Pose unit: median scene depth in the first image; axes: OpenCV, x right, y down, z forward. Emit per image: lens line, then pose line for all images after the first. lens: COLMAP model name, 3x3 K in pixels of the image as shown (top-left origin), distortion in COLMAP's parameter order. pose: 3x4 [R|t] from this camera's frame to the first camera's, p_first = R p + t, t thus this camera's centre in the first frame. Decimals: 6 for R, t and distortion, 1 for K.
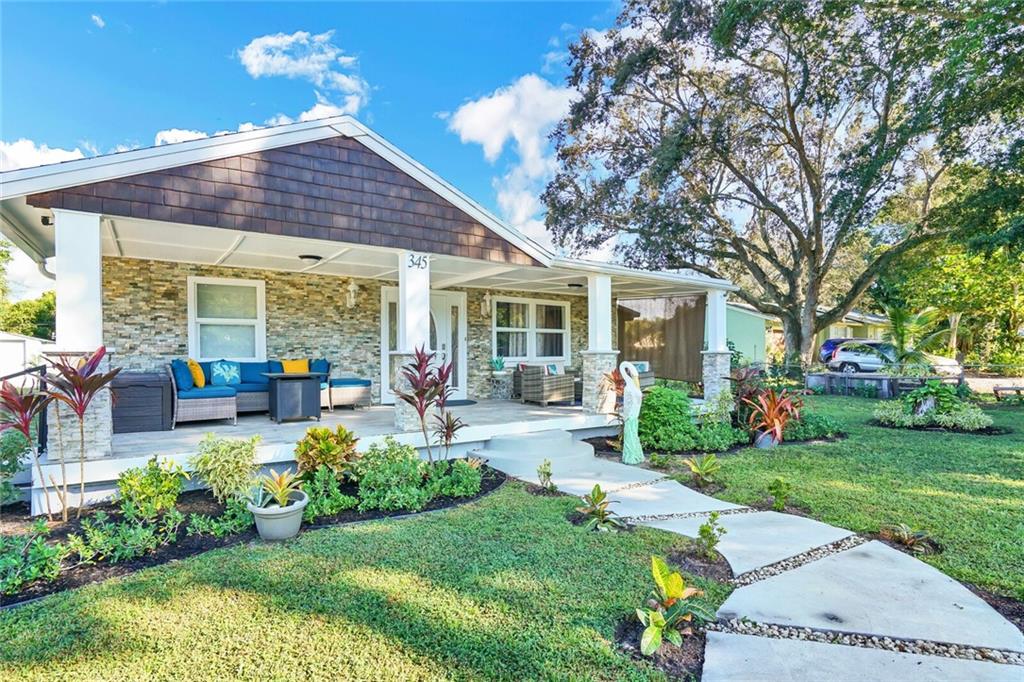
lens RADIAL K [[521.5, 0, 486.3], [0, 521.5, 362.6], [0, 0, 1]] dist [-0.029351, -0.000034]
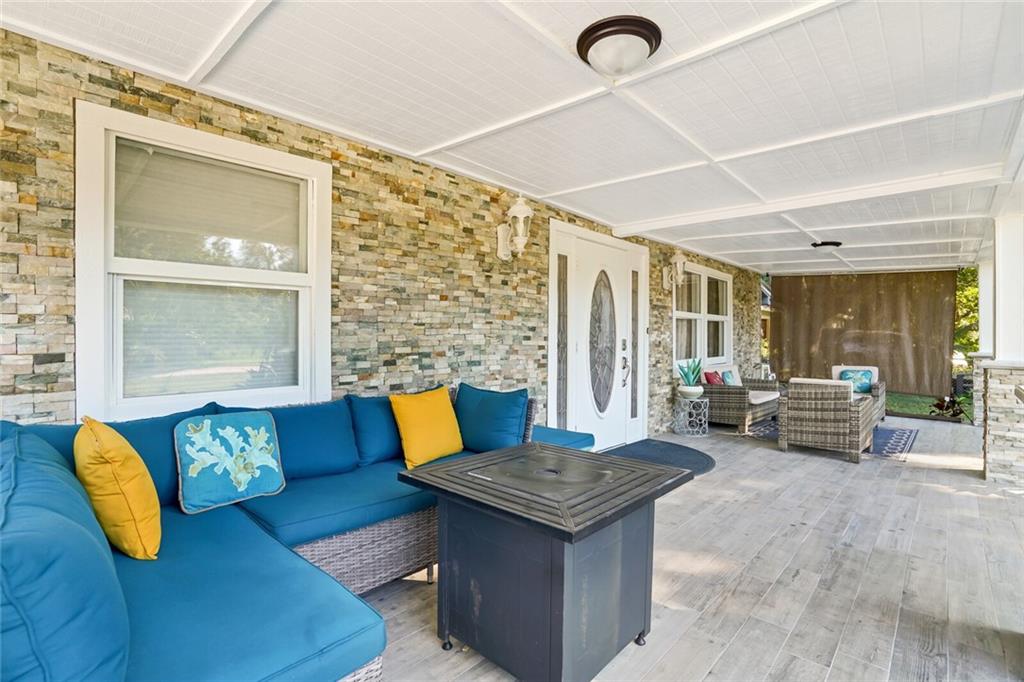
lens RADIAL K [[482.7, 0, 502.6], [0, 482.7, 338.2], [0, 0, 1]] dist [-0.071679, 0.027786]
pose [[0.973338, 0.006683, 0.229279, -0.355063], [-0.004104, 0.999923, -0.011722, -0.034862], [-0.229339, 0.010469, 0.973290, 0.608843]]
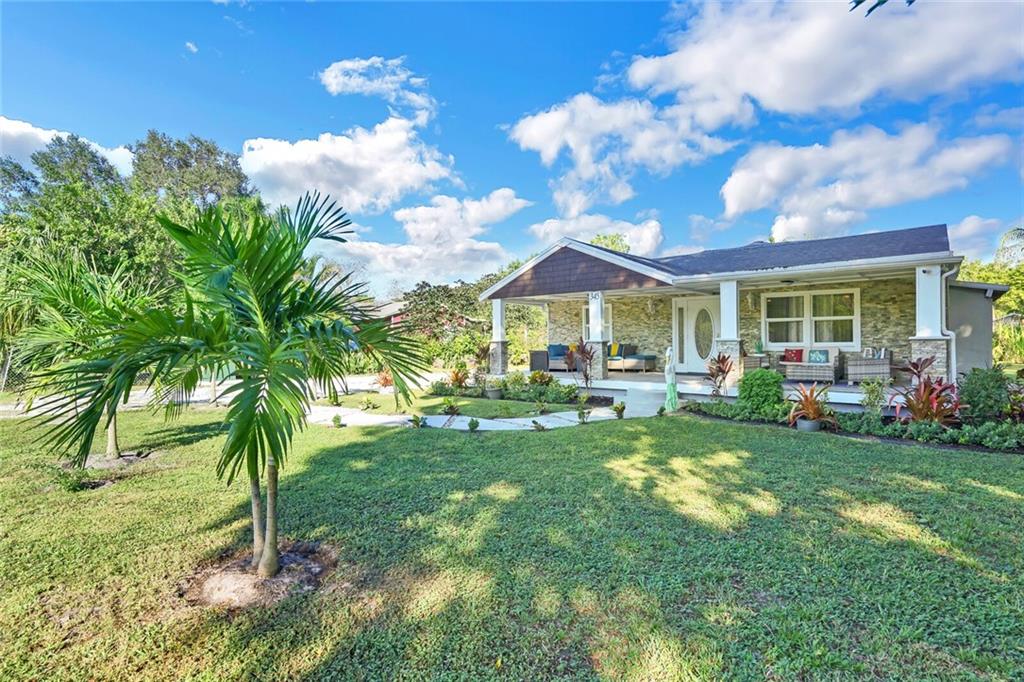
lens RADIAL K [[482.7, 0, 502.6], [0, 482.7, 338.2], [0, 0, 1]] dist [-0.071679, 0.027786]
pose [[0.251543, -0.006259, -0.967826, 1.131439], [-0.007254, 0.999939, -0.008352, -0.008459], [0.967819, 0.009122, 0.251483, 0.130494]]
